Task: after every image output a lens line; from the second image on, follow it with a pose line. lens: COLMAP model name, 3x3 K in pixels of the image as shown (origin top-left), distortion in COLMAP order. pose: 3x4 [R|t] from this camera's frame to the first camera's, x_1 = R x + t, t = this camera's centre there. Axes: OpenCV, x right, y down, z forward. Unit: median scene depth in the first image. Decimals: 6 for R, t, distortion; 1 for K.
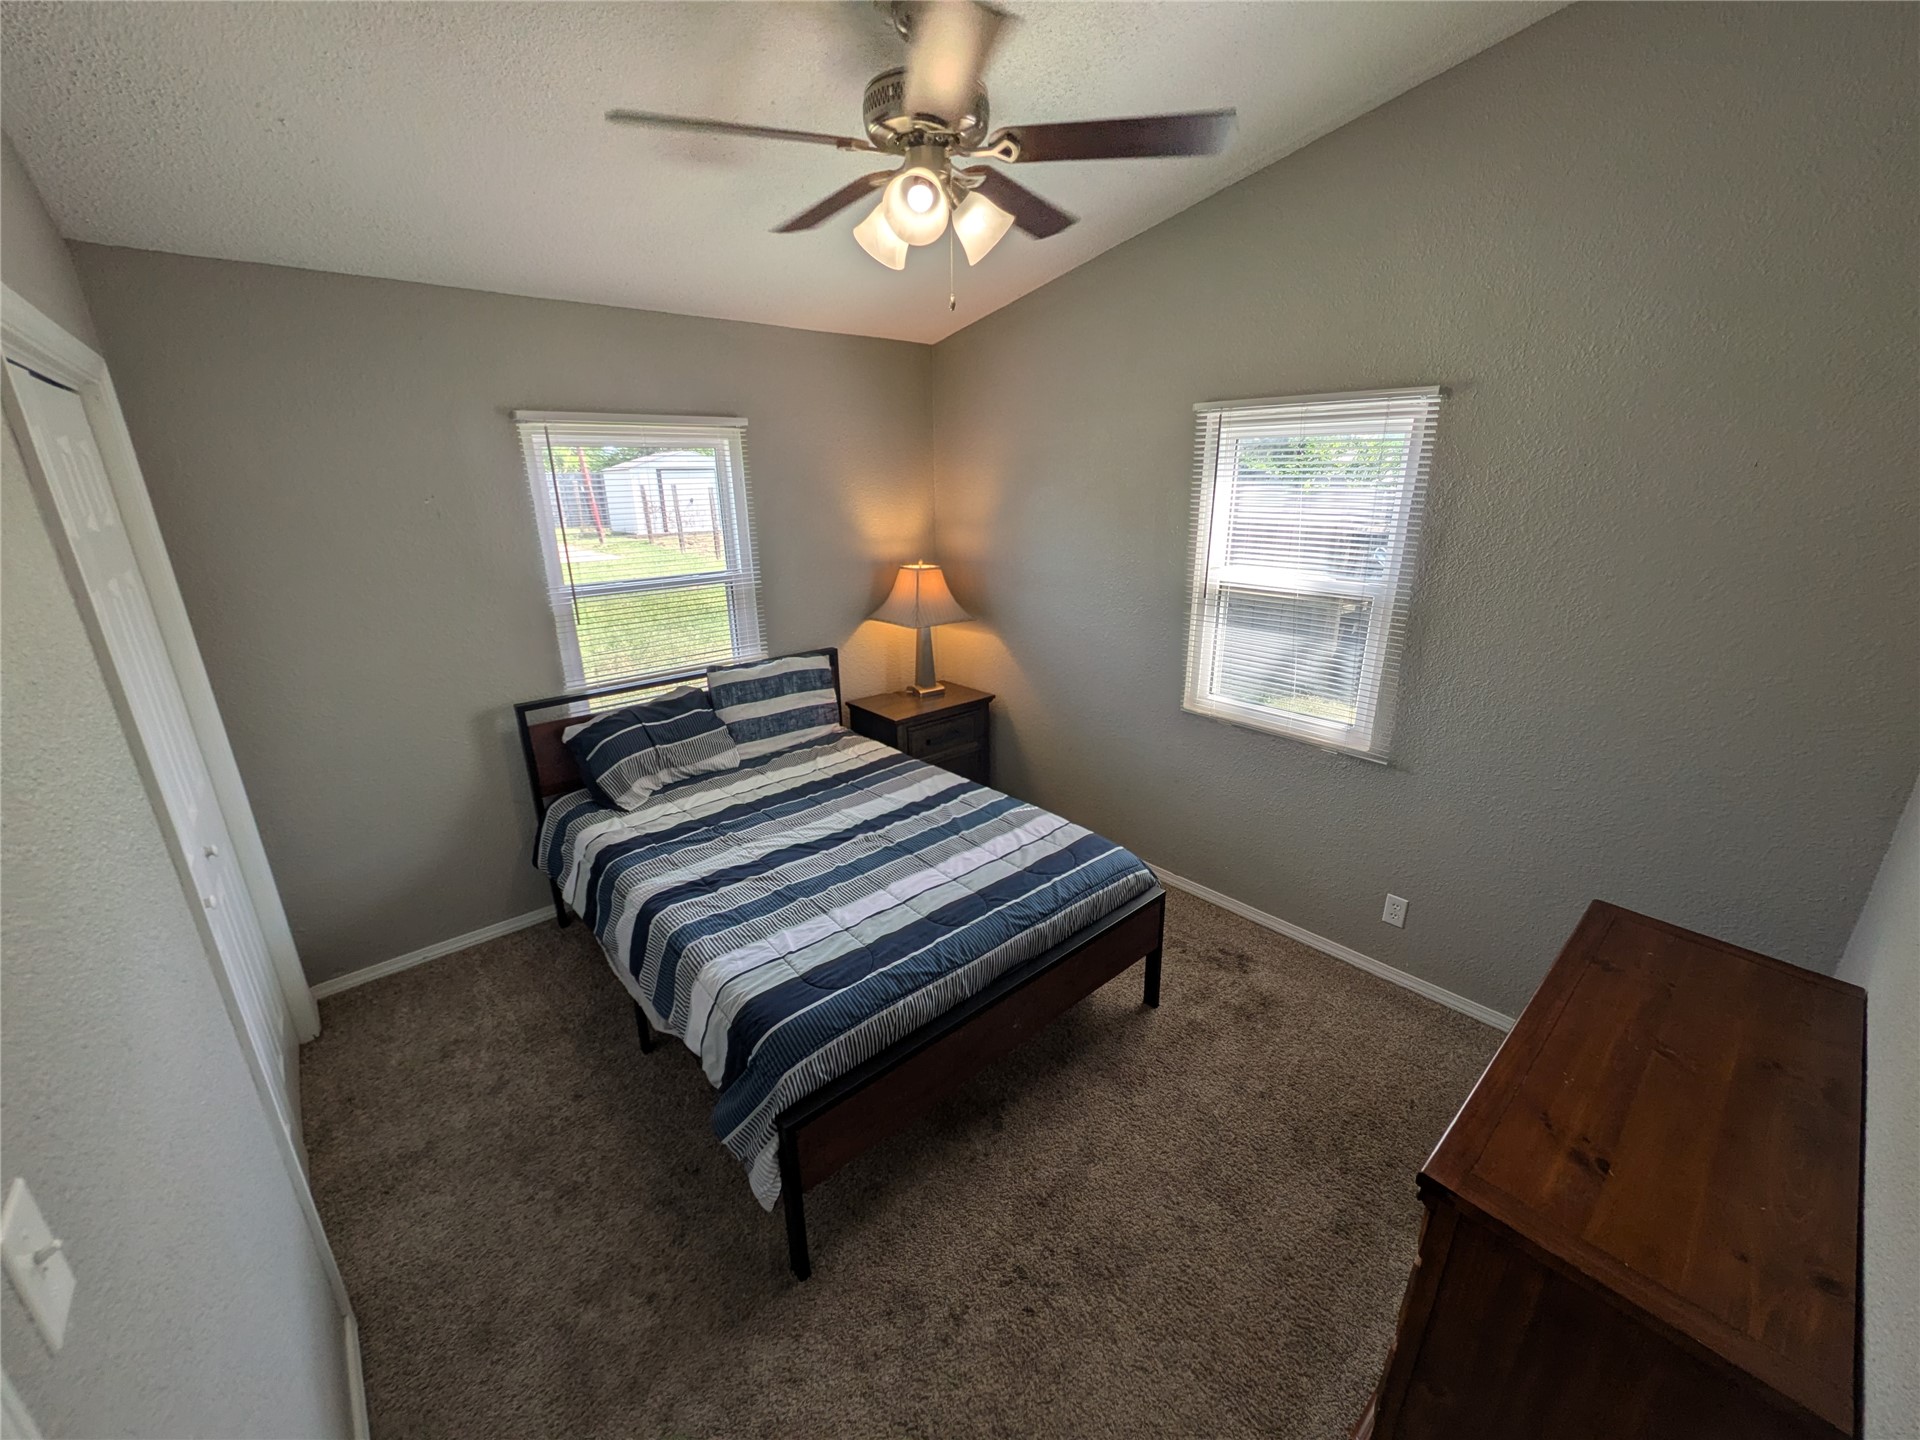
lens RADIAL K [[756.7, 0, 941.7], [0, 756.7, 729.5], [0, 0, 1]] dist [-0.004931, 0.001050]
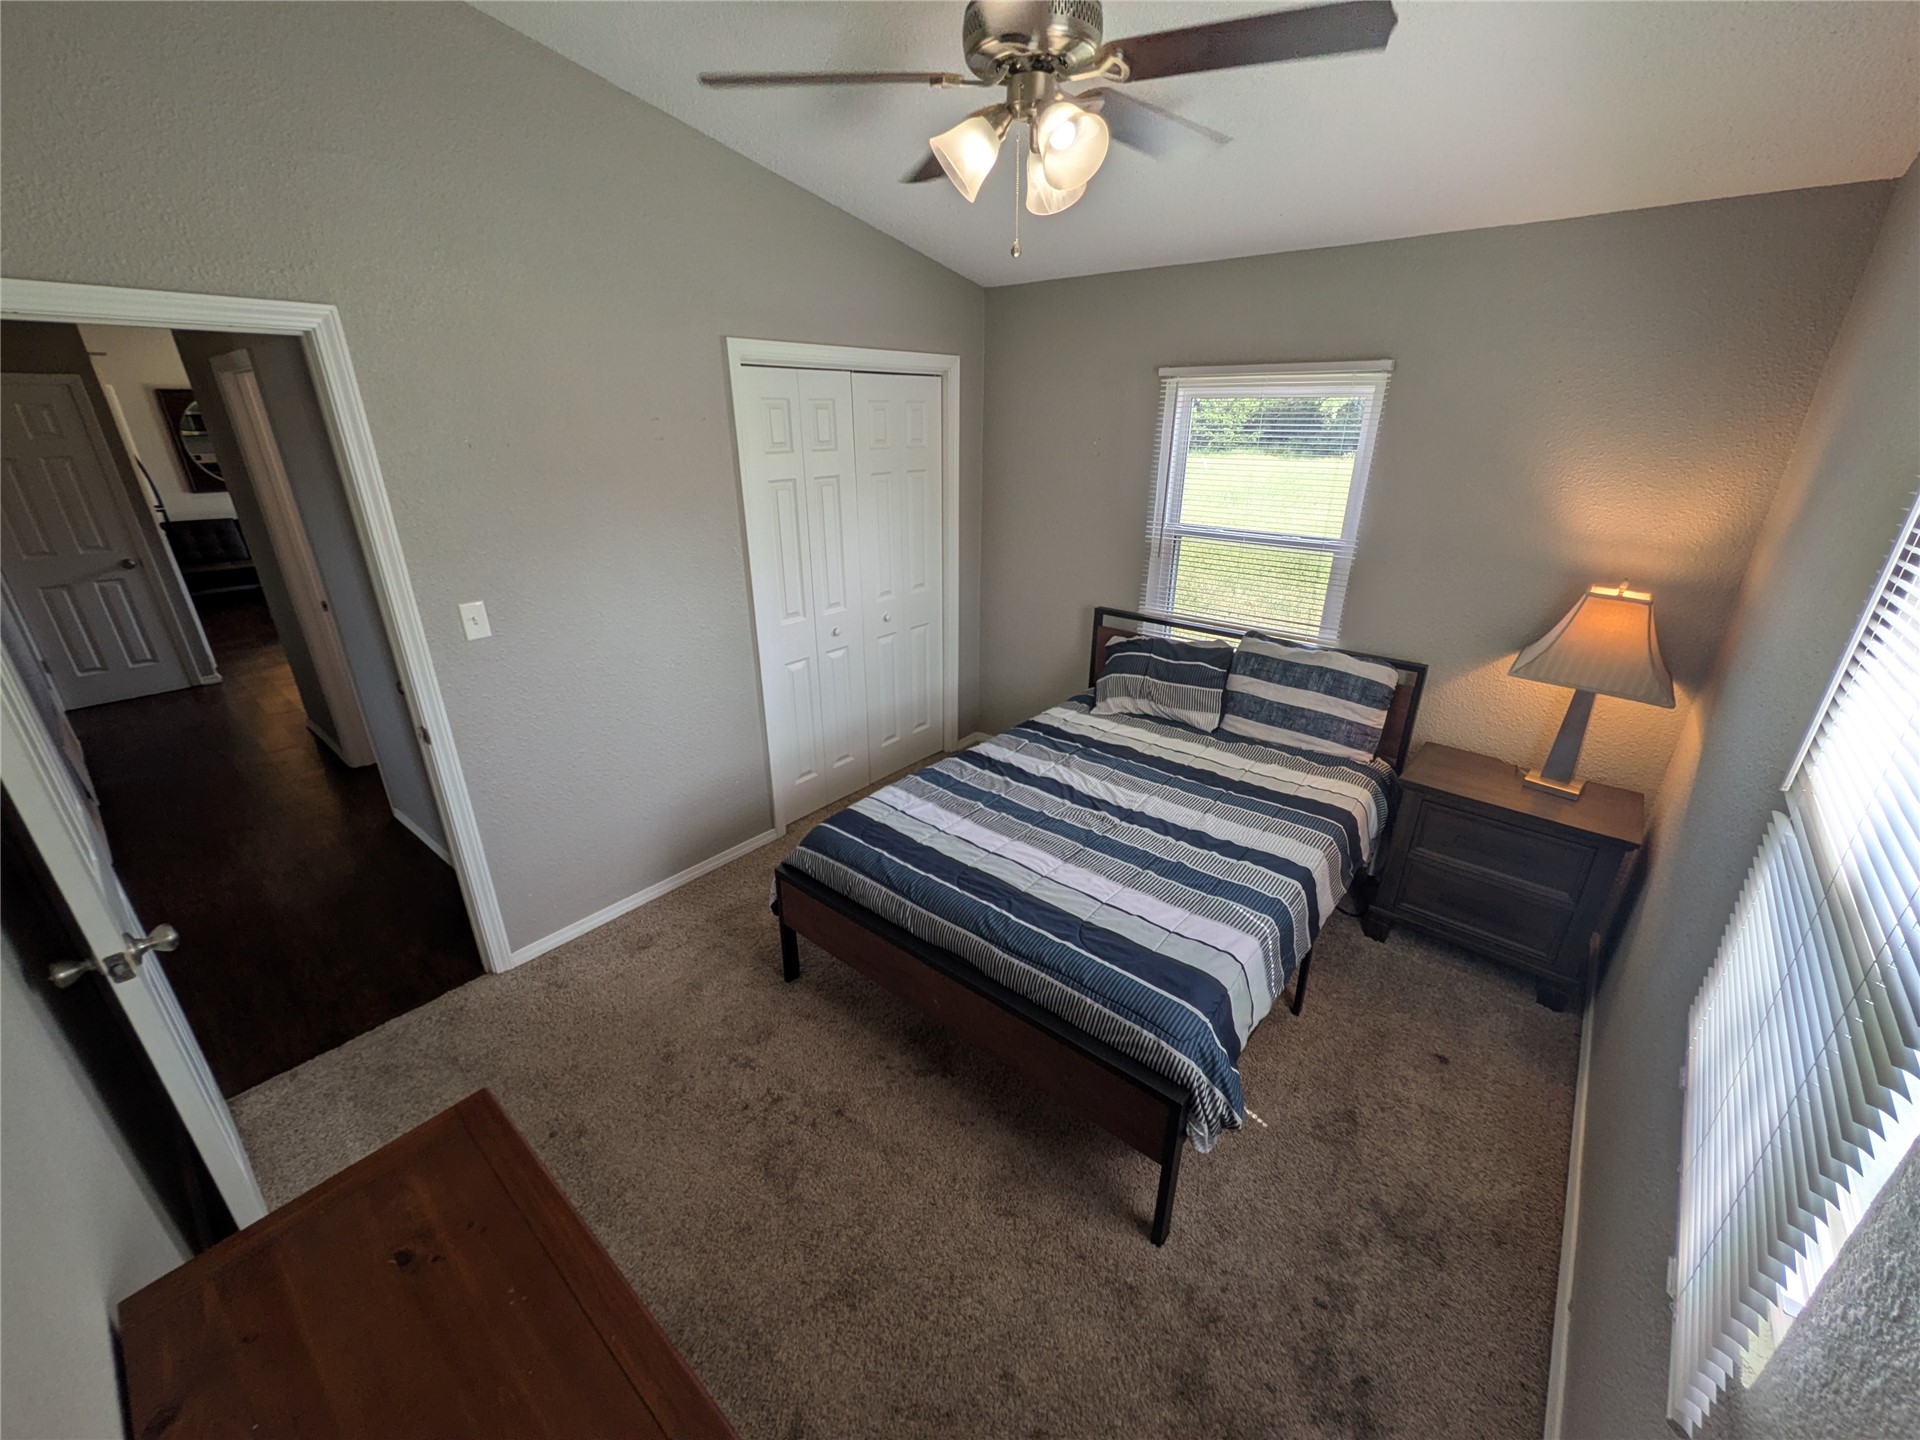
lens RADIAL K [[756.7, 0, 966.0], [0, 756.7, 719.7], [0, 0, 1]] dist [-0.004931, 0.001050]
pose [[0.157534, 0.383204, -0.910131, 0.597917], [-0.322571, 0.891051, 0.319337, -0.186214], [0.933344, 0.243275, 0.263982, 0.470413]]
